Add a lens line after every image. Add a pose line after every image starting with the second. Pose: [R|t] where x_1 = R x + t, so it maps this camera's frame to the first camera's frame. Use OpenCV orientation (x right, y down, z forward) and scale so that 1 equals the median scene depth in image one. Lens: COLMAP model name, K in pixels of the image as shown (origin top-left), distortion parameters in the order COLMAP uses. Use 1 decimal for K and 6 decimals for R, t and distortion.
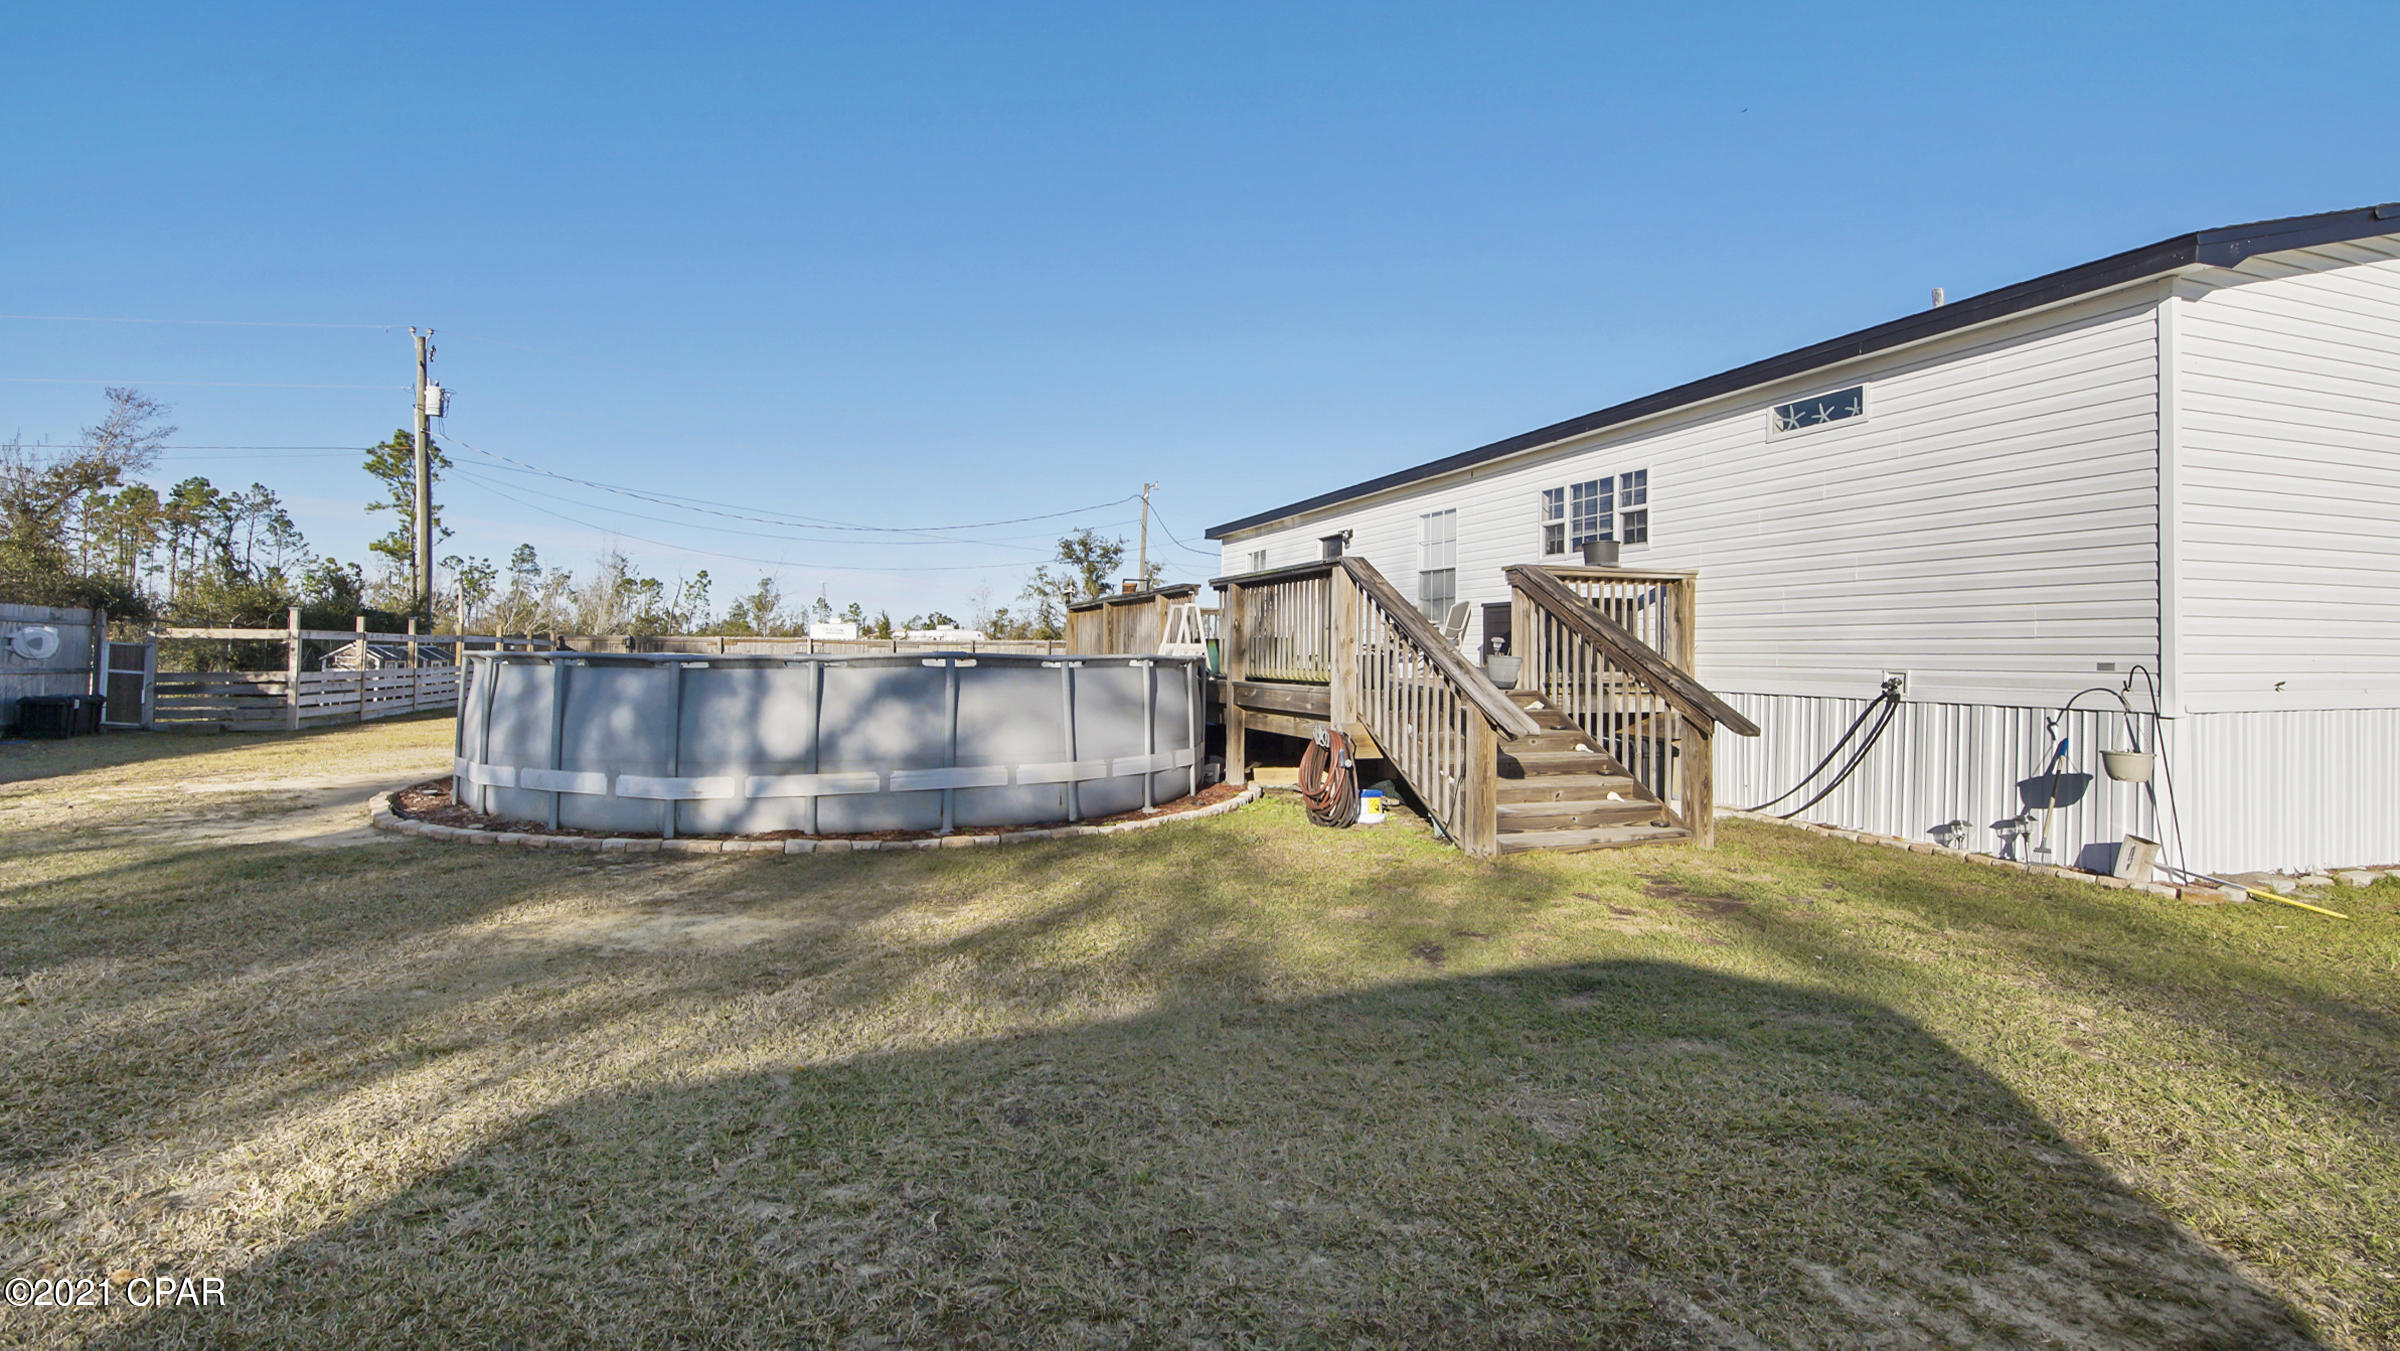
lens RADIAL K [[1106.8, 0, 1205.9], [0, 1106.8, 662.9], [0, 0, 1]] dist [0.016875, -0.006347]
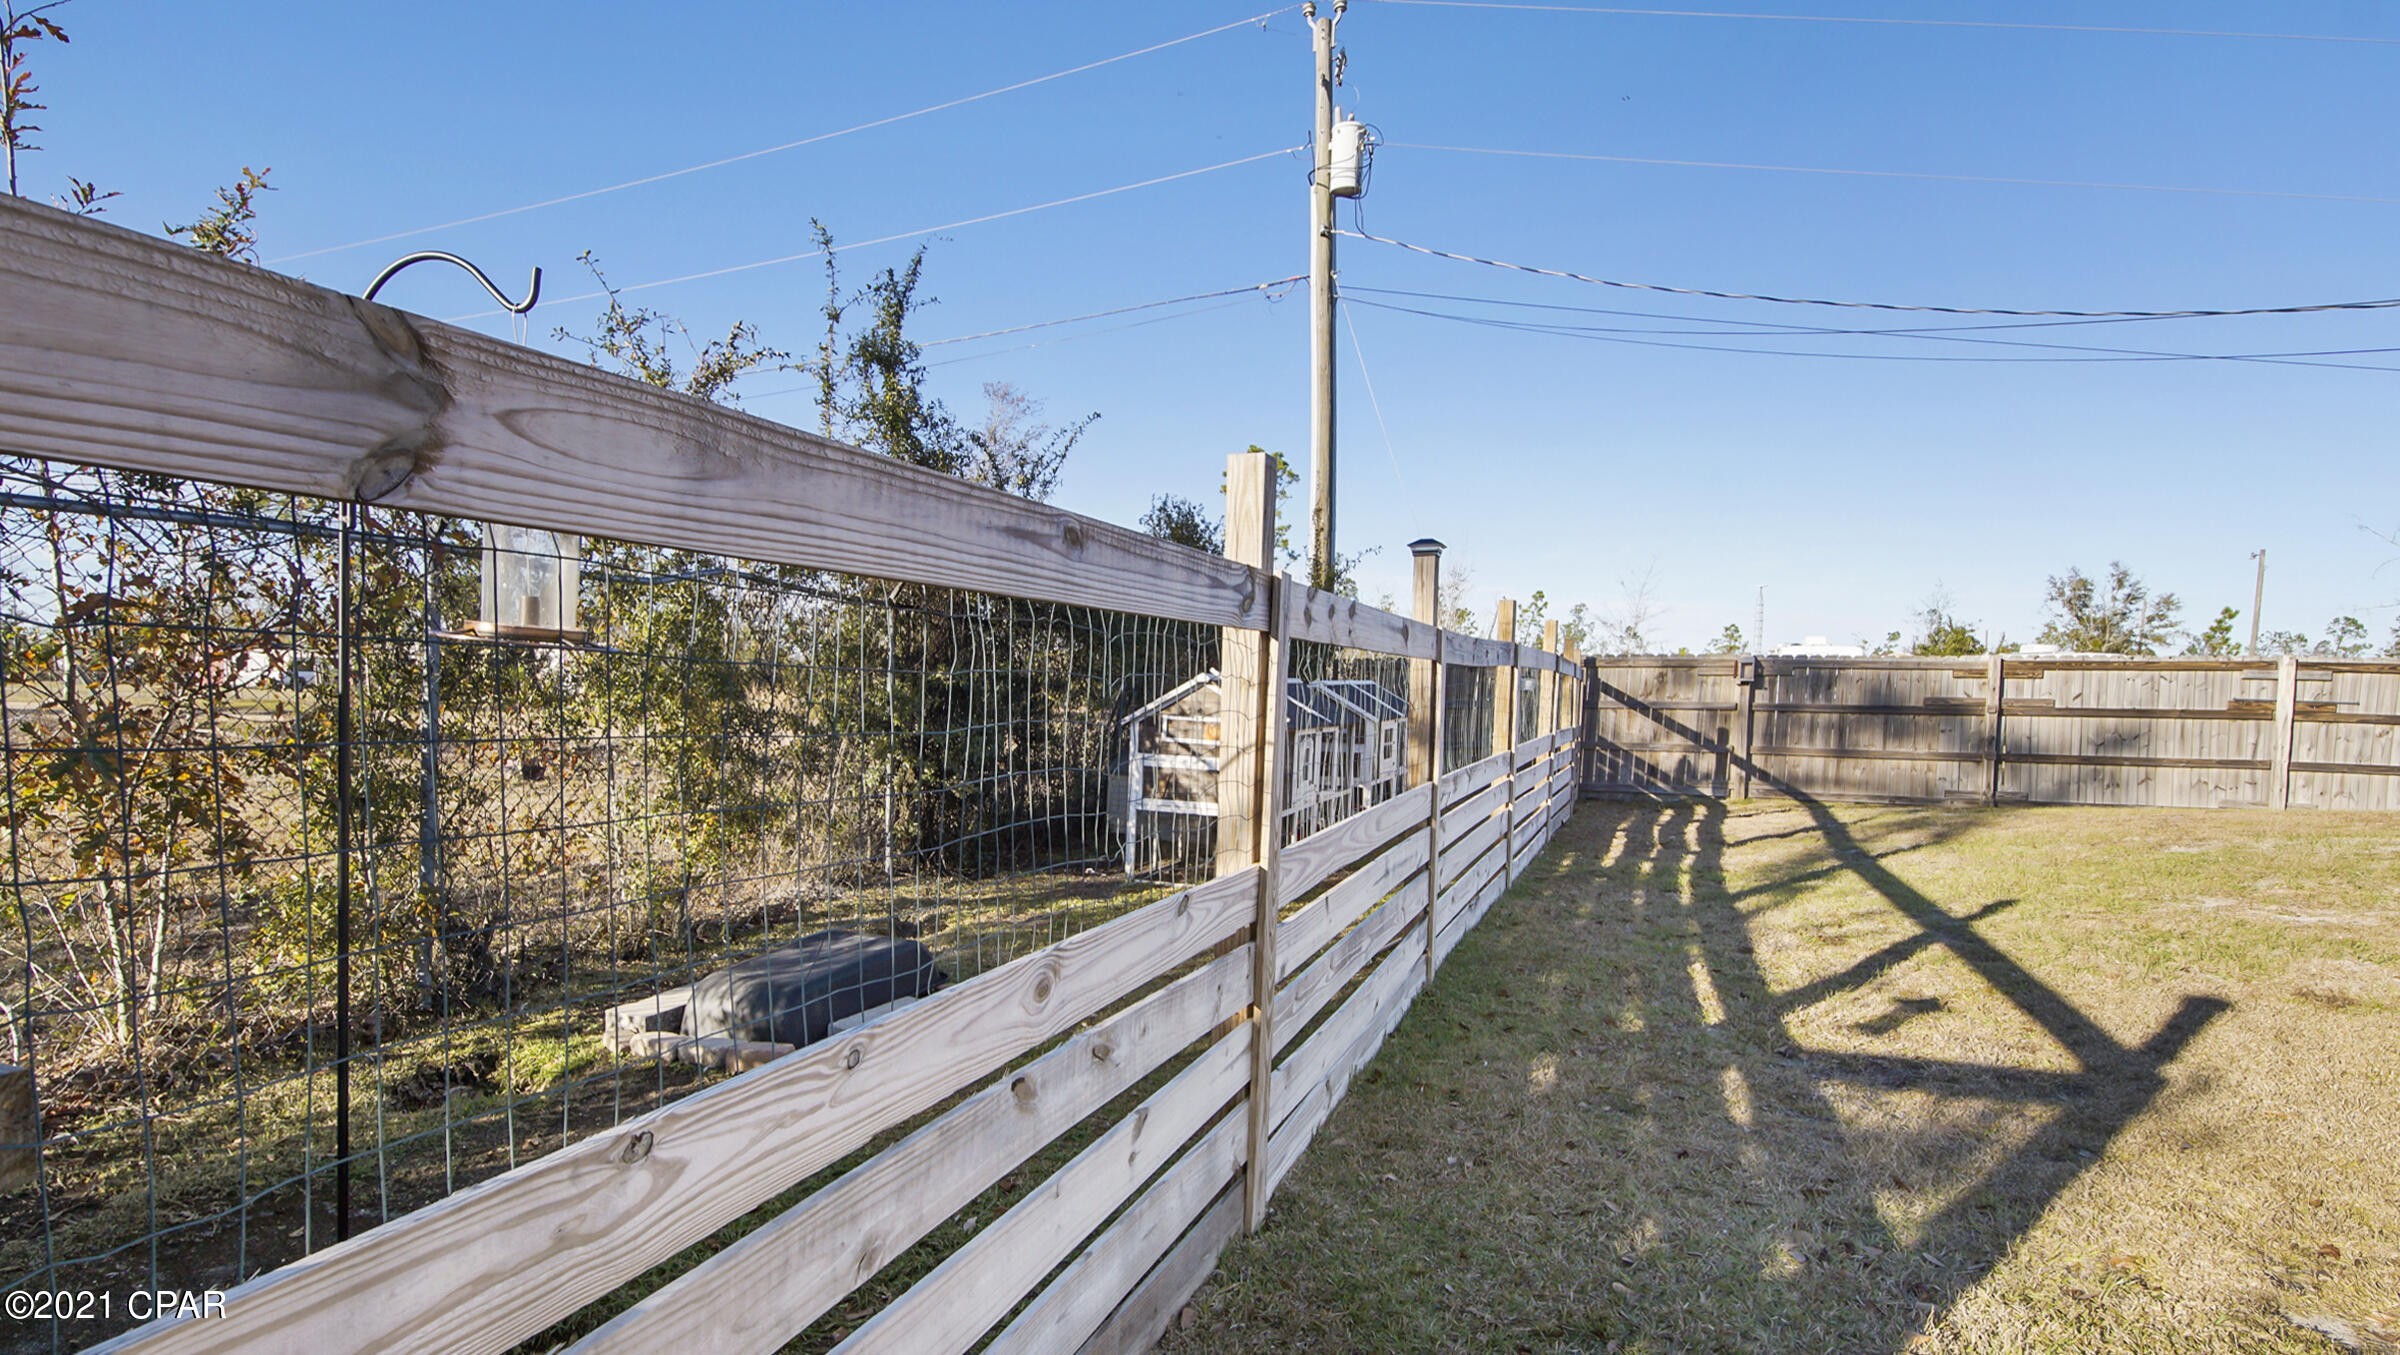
lens RADIAL K [[1106.8, 0, 1200.0], [0, 1106.8, 679.6], [0, 0, 1]] dist [0.016875, -0.006347]
pose [[0.788220, -0.008516, -0.615334, -0.459956], [-0.001562, 0.999873, -0.015839, -0.008424], [0.615391, 0.013446, 0.788107, 0.602593]]
